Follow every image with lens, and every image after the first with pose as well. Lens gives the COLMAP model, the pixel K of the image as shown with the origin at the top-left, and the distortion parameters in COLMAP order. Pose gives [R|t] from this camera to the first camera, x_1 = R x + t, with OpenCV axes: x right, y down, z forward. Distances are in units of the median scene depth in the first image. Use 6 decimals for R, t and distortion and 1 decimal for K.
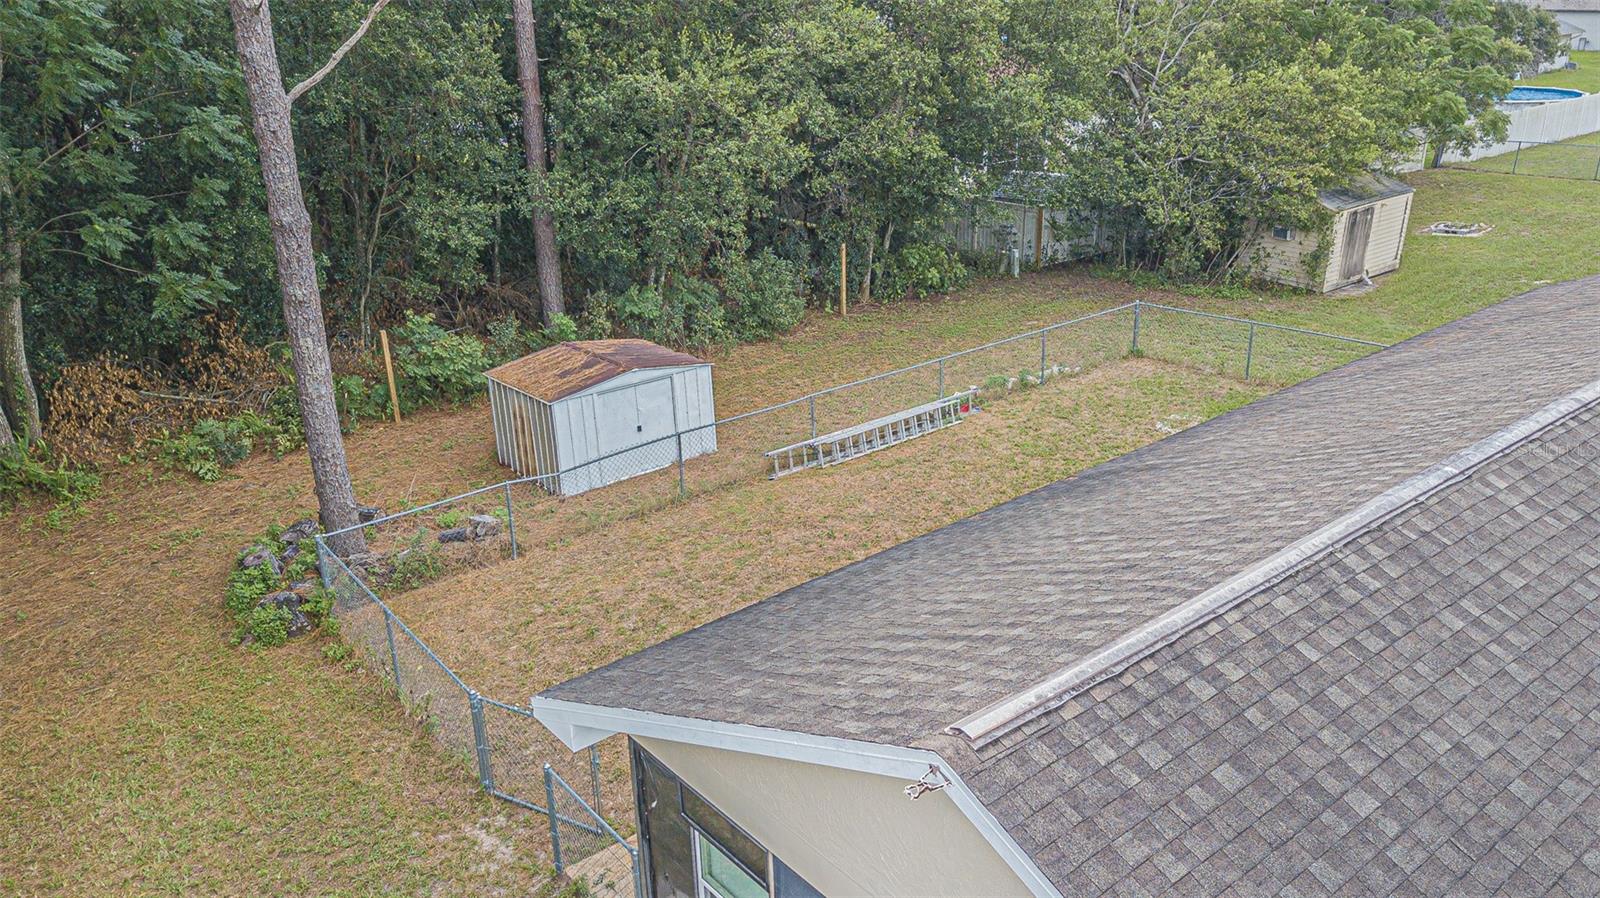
lens RADIAL K [[1218.5, 0, 807.4], [0, 1218.5, 457.5], [0, 0, 1]] dist [0.034833, -0.008919]
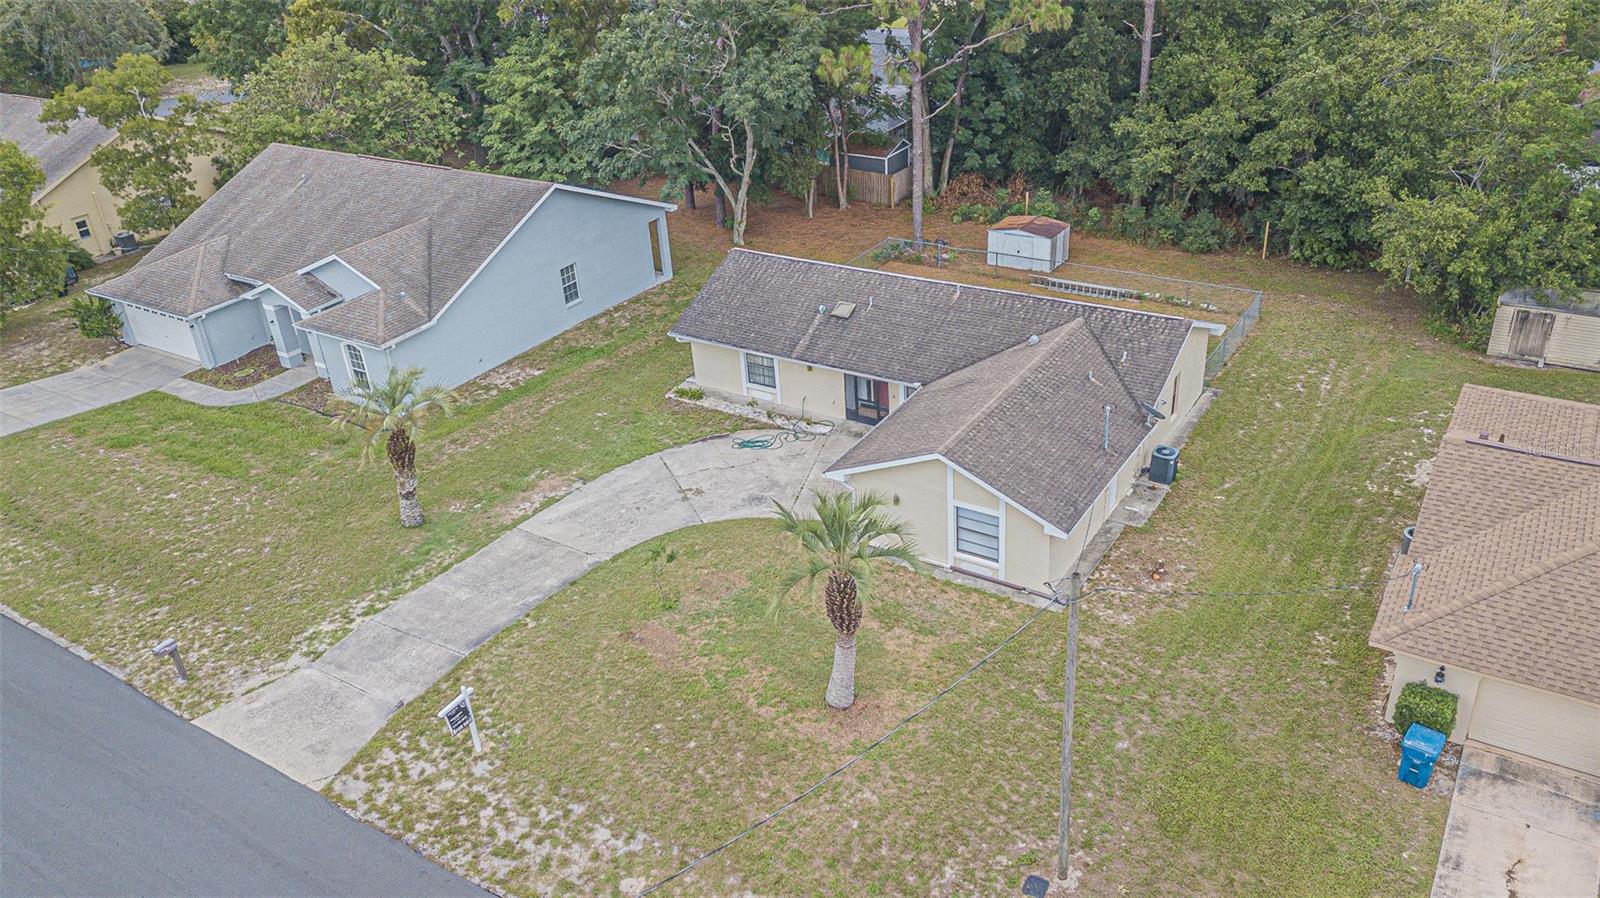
lens RADIAL K [[1218.5, 0, 798.8], [0, 1218.5, 453.3], [0, 0, 1]] dist [0.034833, -0.008919]
pose [[0.311067, 0.464239, -0.829288, 2.155168], [-0.305045, 0.875181, 0.375508, -0.497264], [0.900103, 0.136162, 0.413854, -0.516194]]
